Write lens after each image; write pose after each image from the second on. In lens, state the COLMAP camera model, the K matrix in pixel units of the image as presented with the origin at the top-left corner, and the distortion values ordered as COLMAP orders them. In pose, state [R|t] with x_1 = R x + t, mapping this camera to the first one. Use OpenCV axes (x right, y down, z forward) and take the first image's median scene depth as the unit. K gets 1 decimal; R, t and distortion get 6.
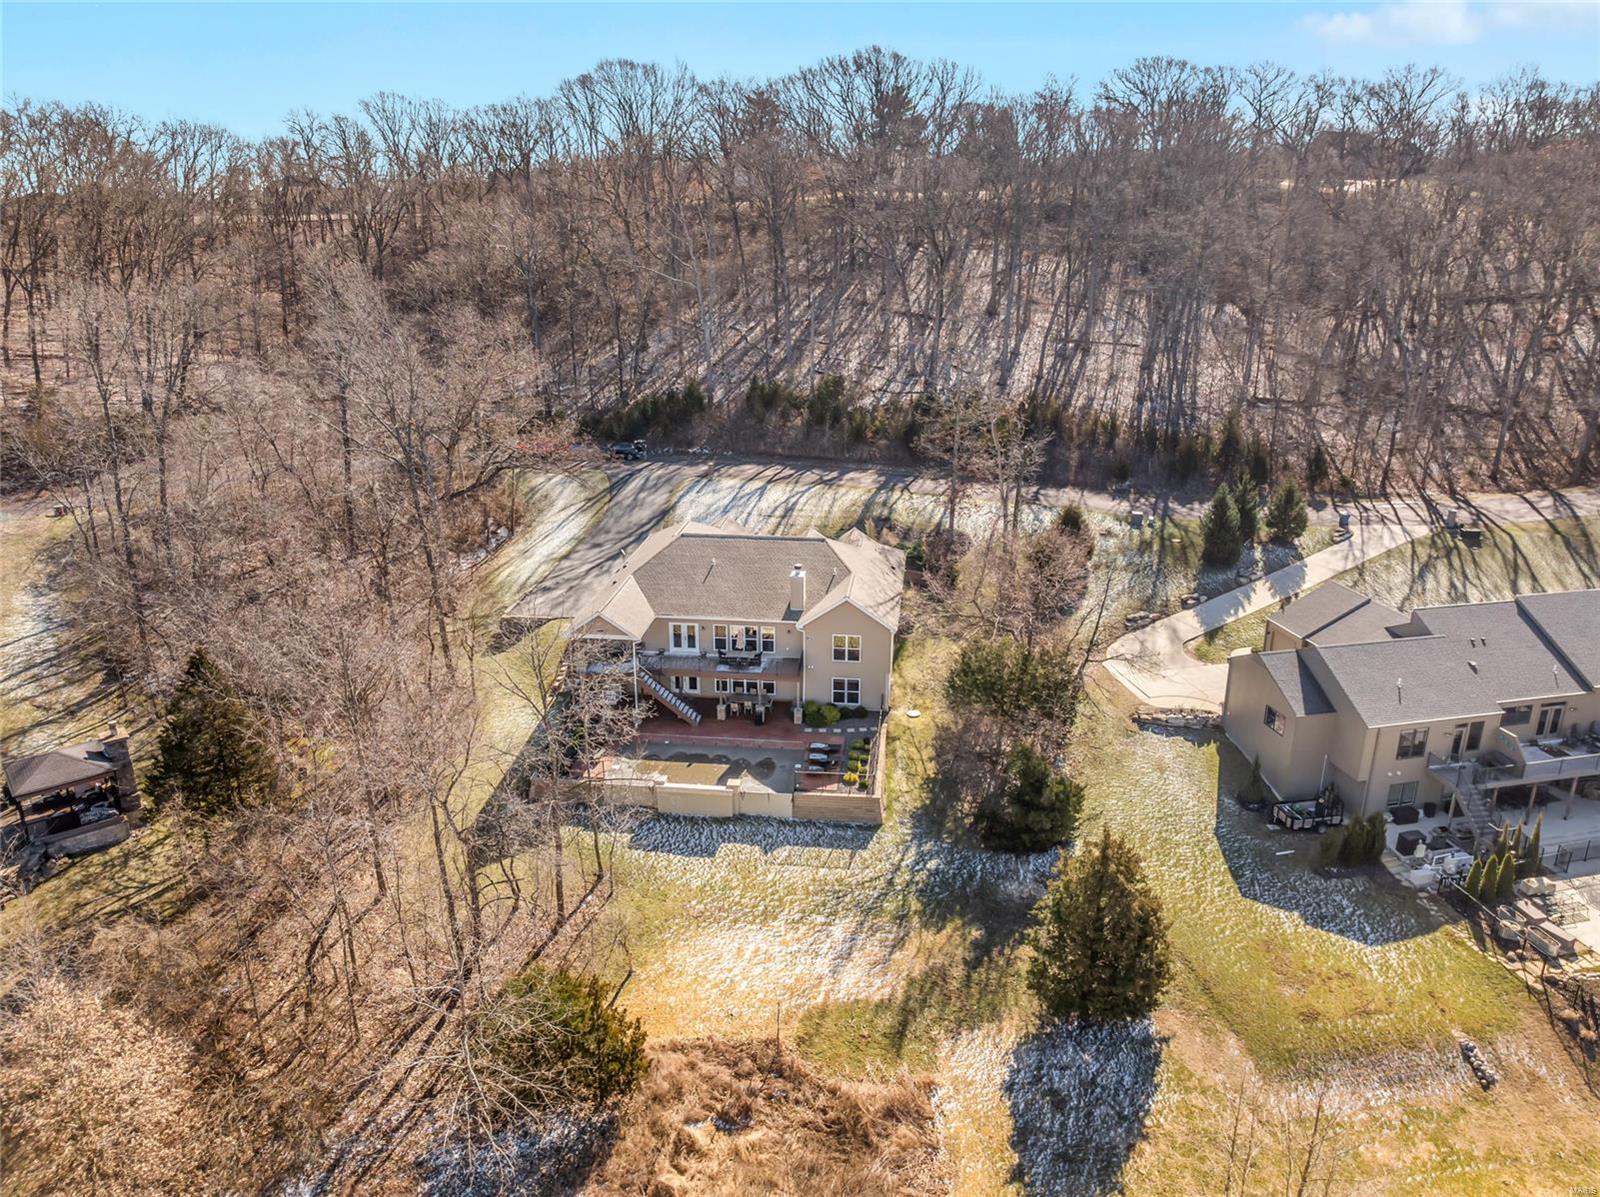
lens RADIAL K [[1137.9, 0, 790.3], [0, 1137.9, 589.9], [0, 0, 1]] dist [-0.053139, 0.027407]
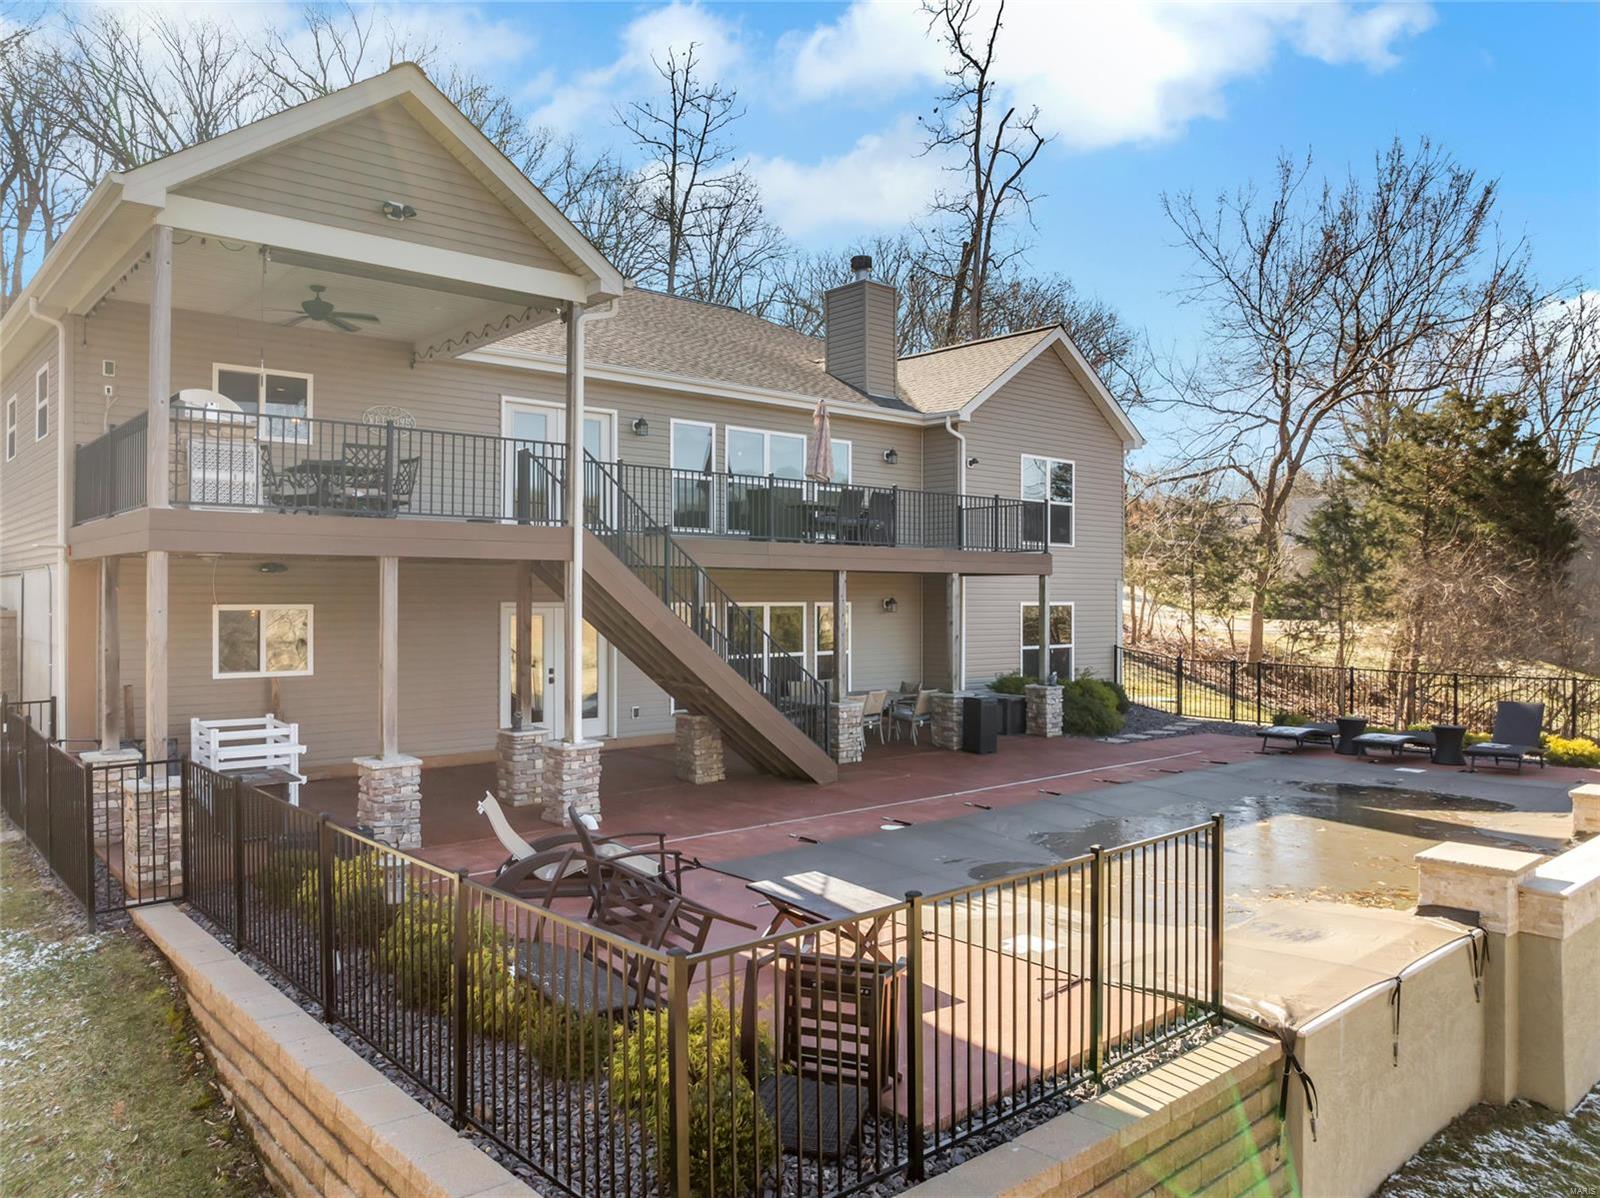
lens RADIAL K [[1137.9, 0, 796.7], [0, 1137.9, 595.6], [0, 0, 1]] dist [-0.053139, 0.027407]
pose [[0.663528, 0.003877, 0.748141, -0.285877], [0.245983, 0.943260, -0.223052, 0.155357], [-0.706557, 0.332031, 0.624926, 1.007184]]
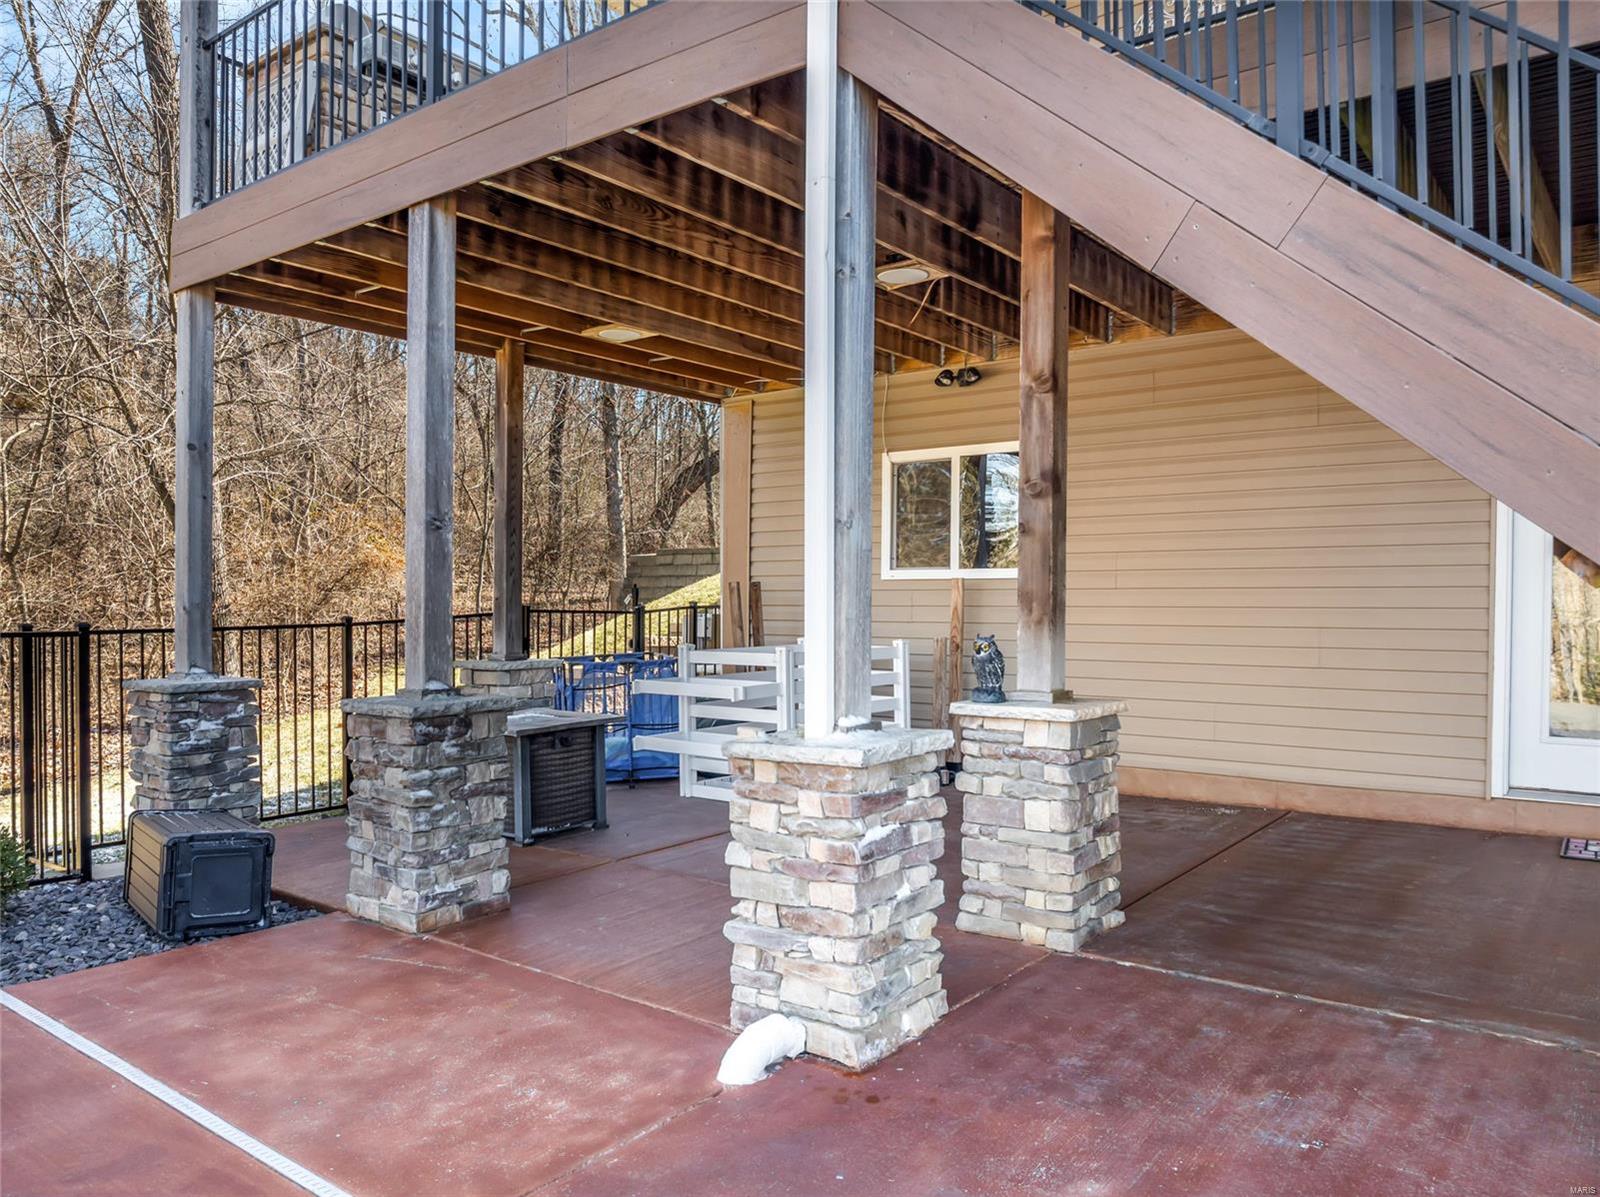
lens RADIAL K [[1137.9, 0, 808.1], [0, 1137.9, 602.9], [0, 0, 1]] dist [-0.053139, 0.027407]
pose [[0.866656, 0.007770, -0.498845, -0.132098], [-0.168943, 0.945377, -0.278783, 0.133350], [0.469430, 0.325885, 0.820630, 1.124843]]
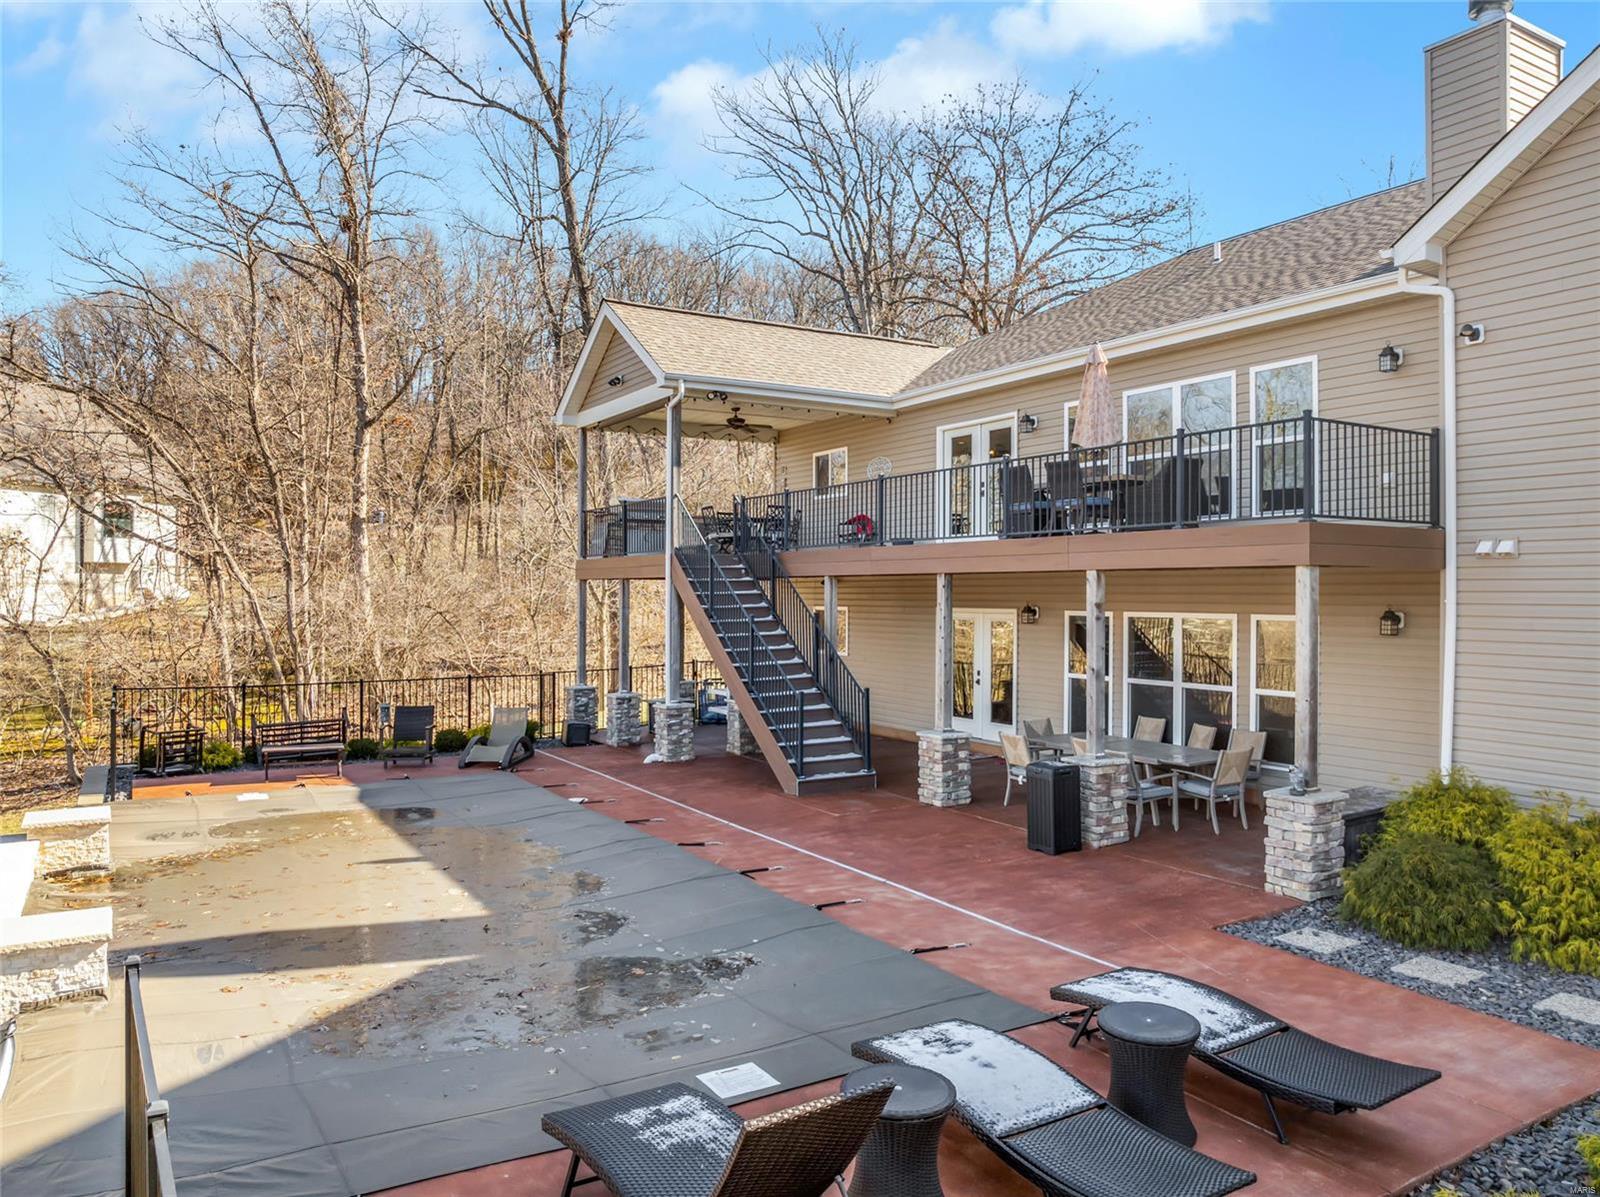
lens RADIAL K [[1137.9, 0, 807.3], [0, 1137.9, 592.6], [0, 0, 1]] dist [-0.053139, 0.027407]
pose [[0.622117, 0.004435, -0.782911, 0.086927], [-0.256708, 0.945858, -0.198627, 0.145571], [0.739642, 0.324549, 0.589574, 1.019454]]
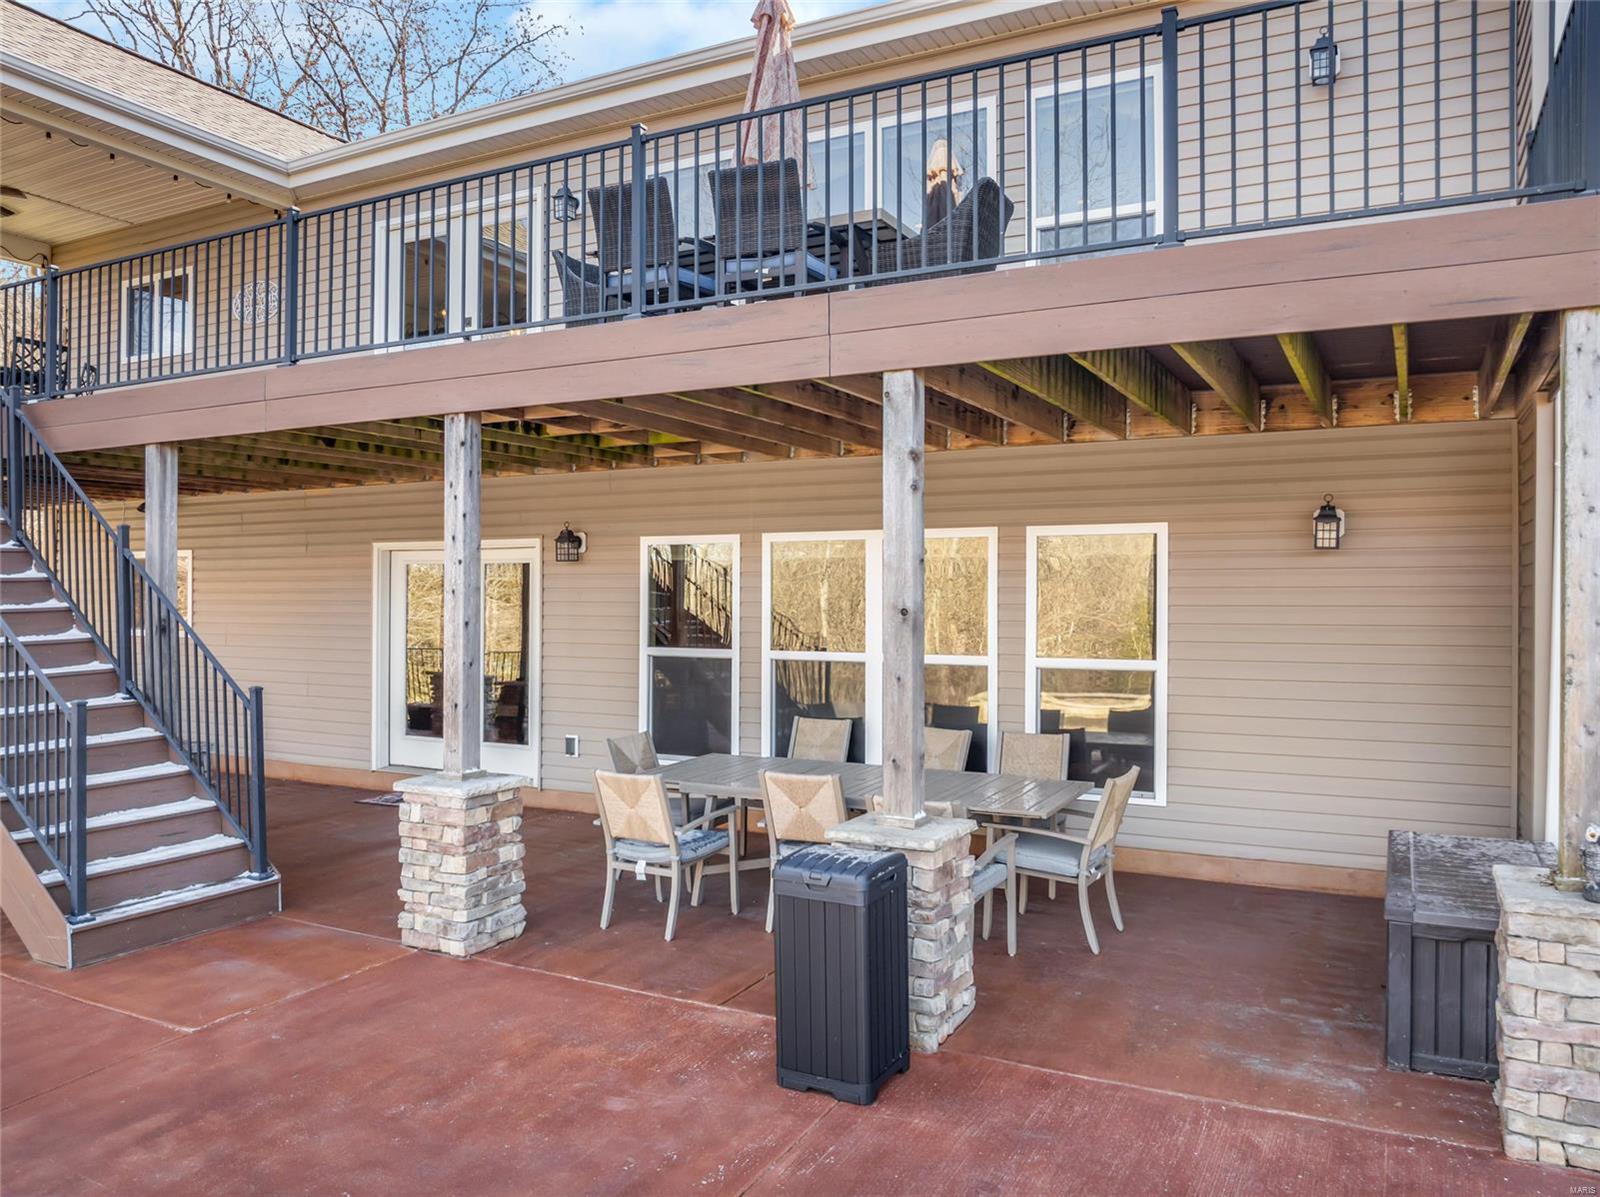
lens RADIAL K [[1137.9, 0, 837.3], [0, 1137.9, 594.1], [0, 0, 1]] dist [-0.053139, 0.027407]
pose [[0.946830, 0.007238, -0.321654, -0.010934], [-0.111007, 0.945705, -0.305481, 0.131145], [0.301978, 0.324945, 0.896225, 1.098680]]
